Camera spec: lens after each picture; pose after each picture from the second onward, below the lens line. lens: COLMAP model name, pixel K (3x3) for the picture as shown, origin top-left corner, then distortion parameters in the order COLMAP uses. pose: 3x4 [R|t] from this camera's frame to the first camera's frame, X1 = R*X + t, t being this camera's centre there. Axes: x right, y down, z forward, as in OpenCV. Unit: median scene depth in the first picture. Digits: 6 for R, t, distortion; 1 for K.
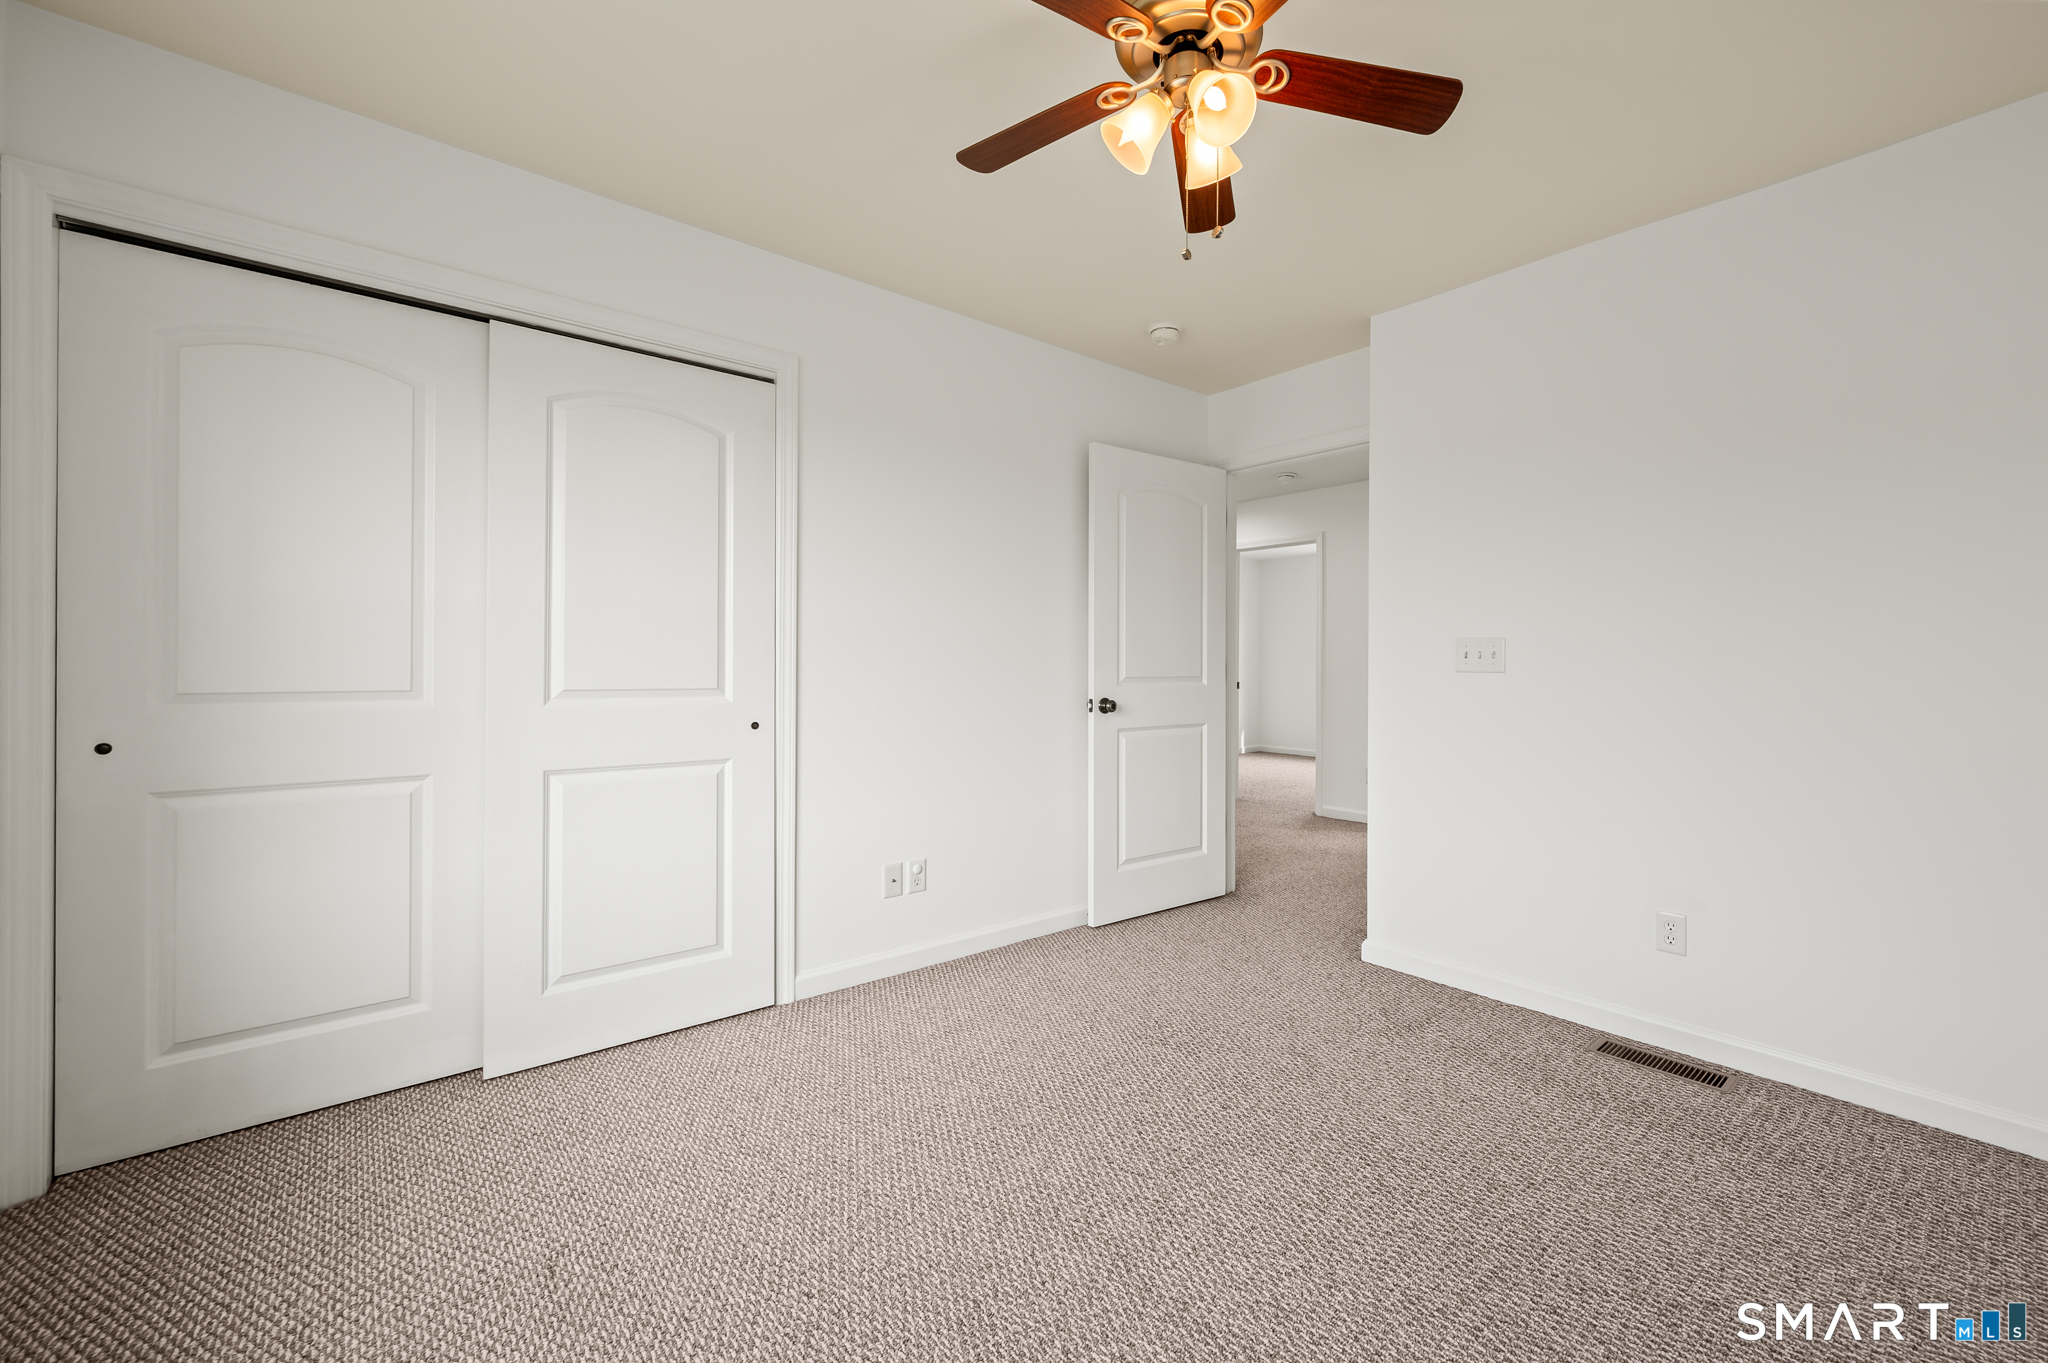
lens RADIAL K [[860.4, 0, 1030.1], [0, 860.4, 663.4], [0, 0, 1]] dist [-0.001142, -0.000201]
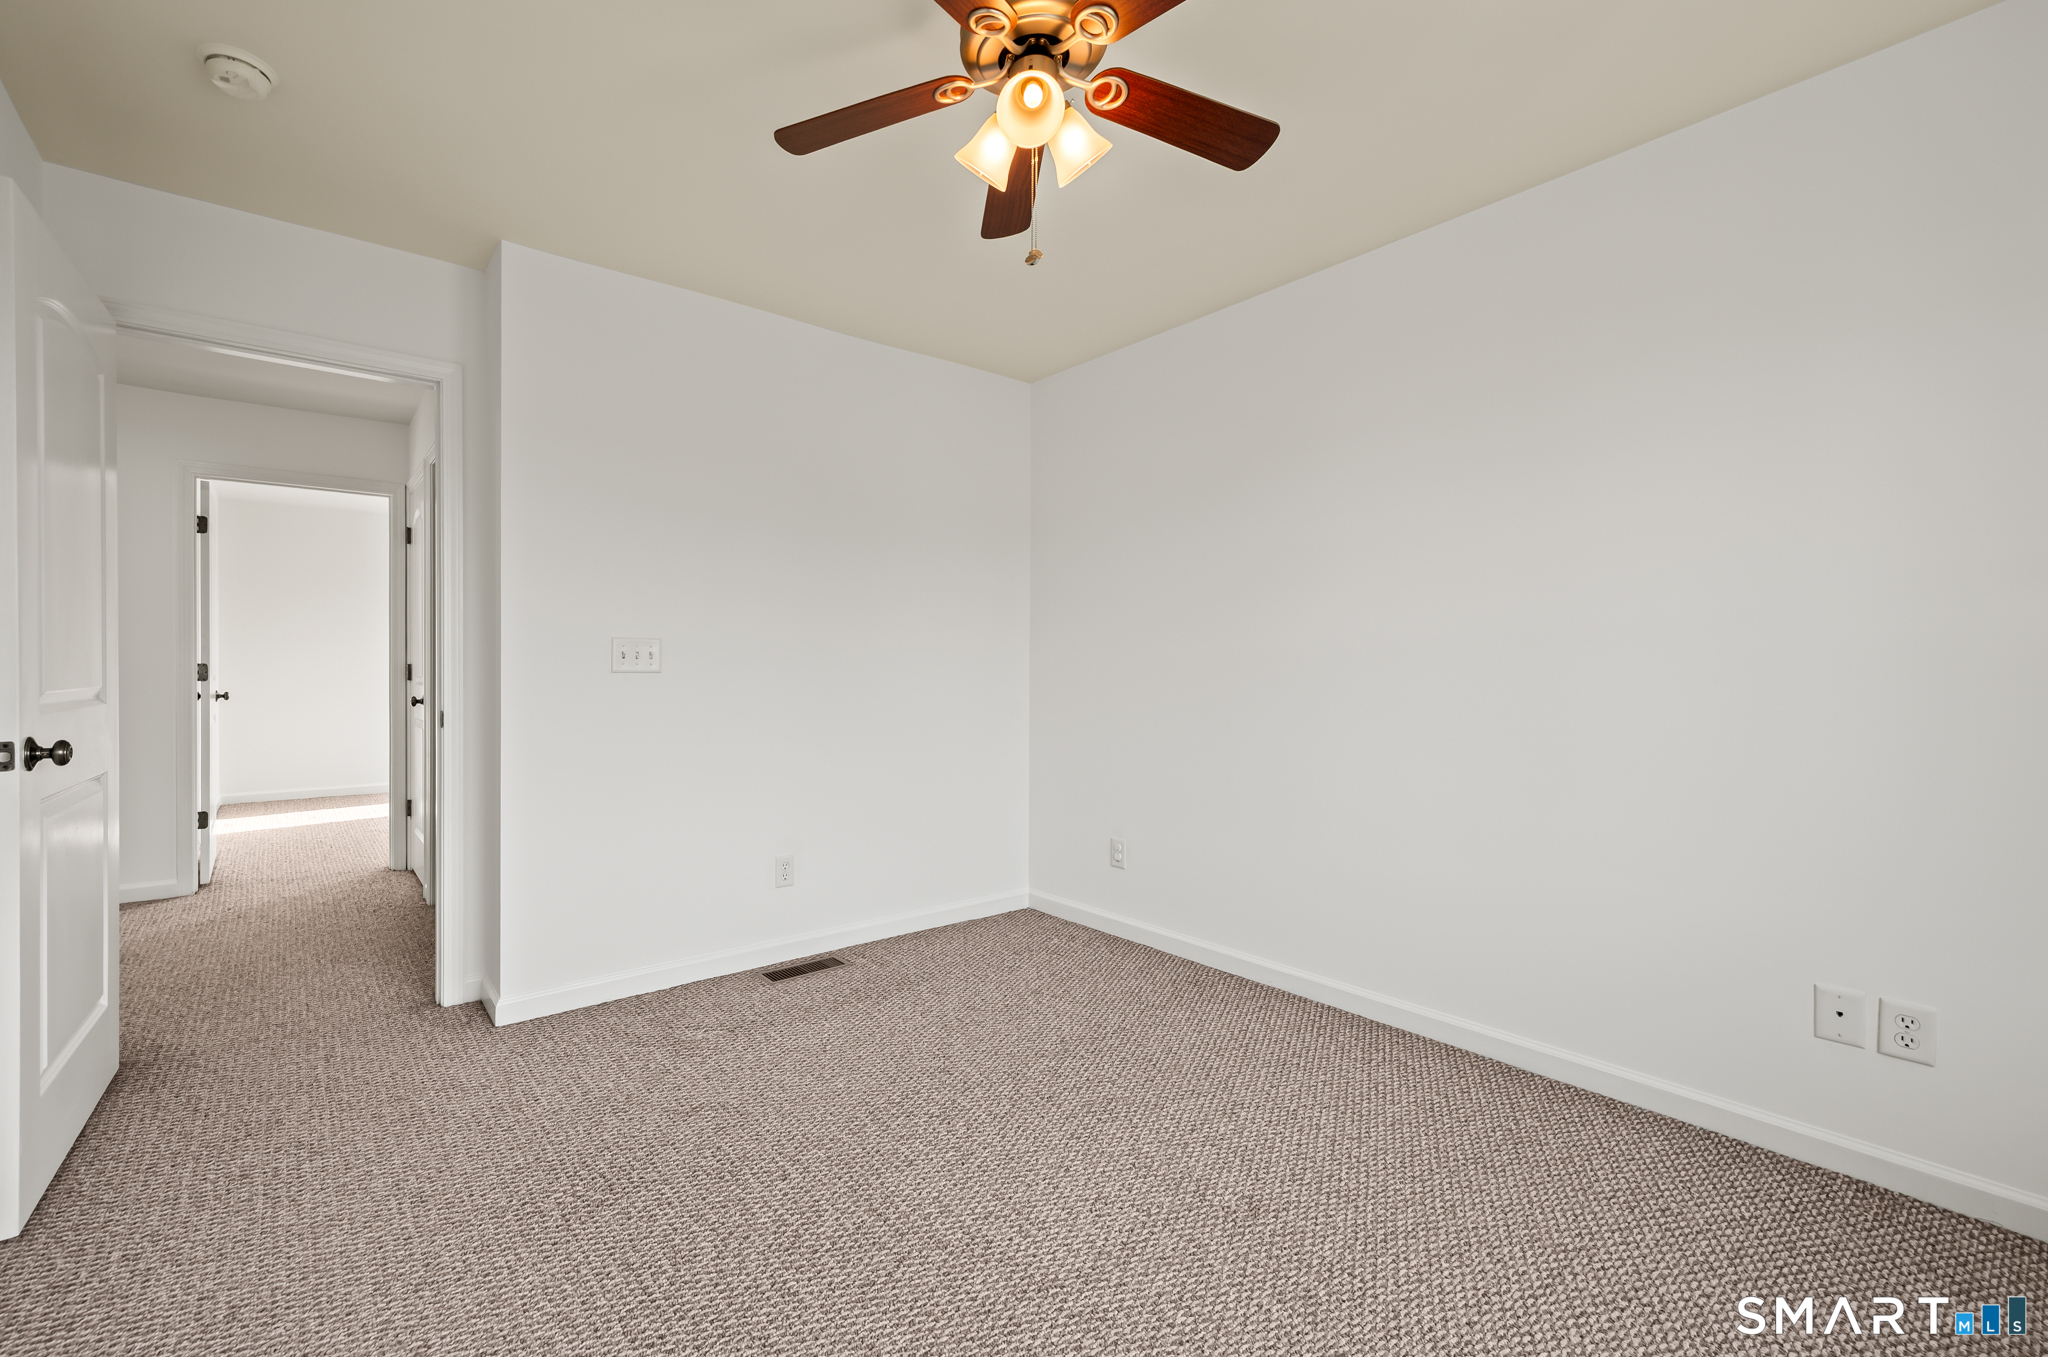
lens RADIAL K [[860.4, 0, 1030.1], [0, 860.4, 660.4], [0, 0, 1]] dist [-0.001142, -0.000201]
pose [[0.006160, -0.014836, 0.999871, -0.506033], [-0.006815, 0.999866, 0.014878, -0.023602], [-0.999958, -0.006906, 0.006059, 0.581410]]
